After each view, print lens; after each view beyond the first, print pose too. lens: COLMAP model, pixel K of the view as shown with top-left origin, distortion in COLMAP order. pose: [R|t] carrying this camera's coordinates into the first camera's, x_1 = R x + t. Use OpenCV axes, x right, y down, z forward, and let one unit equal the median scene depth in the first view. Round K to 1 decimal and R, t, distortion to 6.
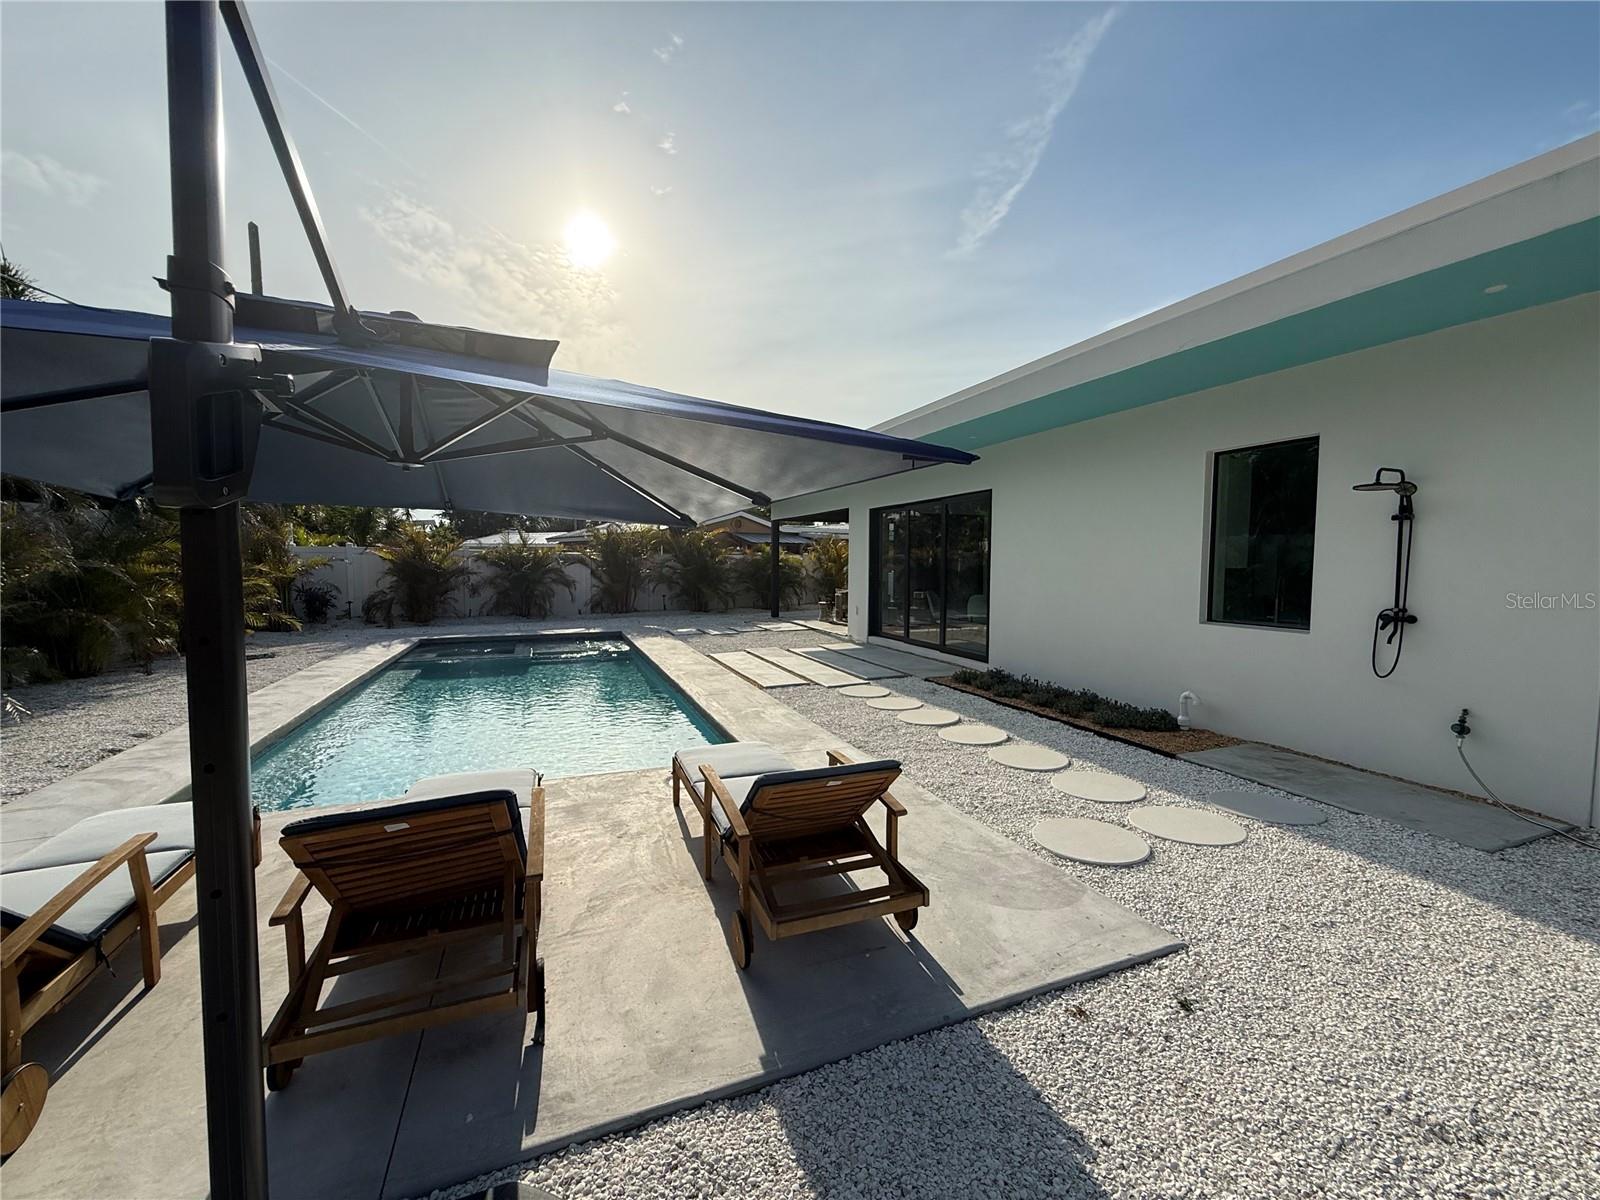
lens RADIAL K [[634.4, 0, 800.0], [0, 634.4, 600.0], [0, 0, 1]] dist [0.000728, 0.000045]
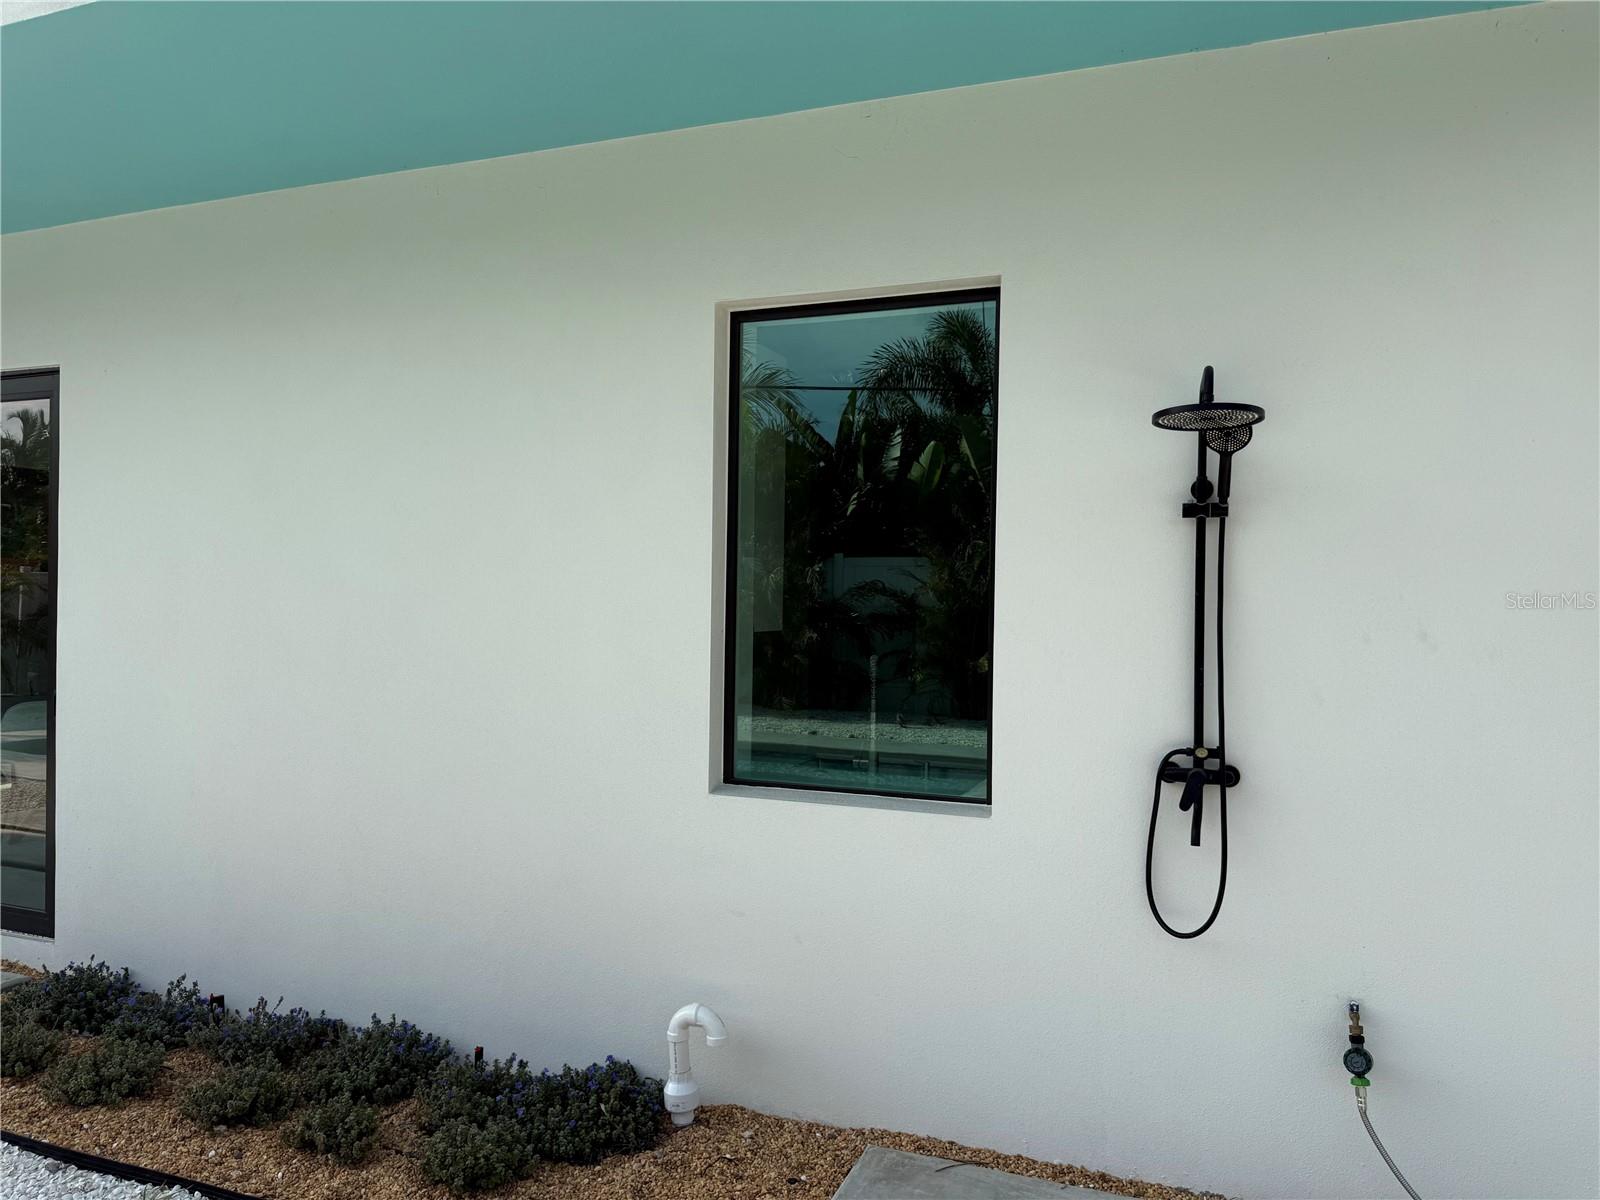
lens RADIAL K [[1123.0, 0, 797.8], [0, 1123.0, 611.3], [0, 0, 1]] dist [0.065276, -0.095140]
pose [[0.683622, 0.001620, 0.729834, 0.216860], [0.030807, 0.999042, -0.031074, -0.042920], [-0.729185, 0.043727, 0.682918, 0.549278]]
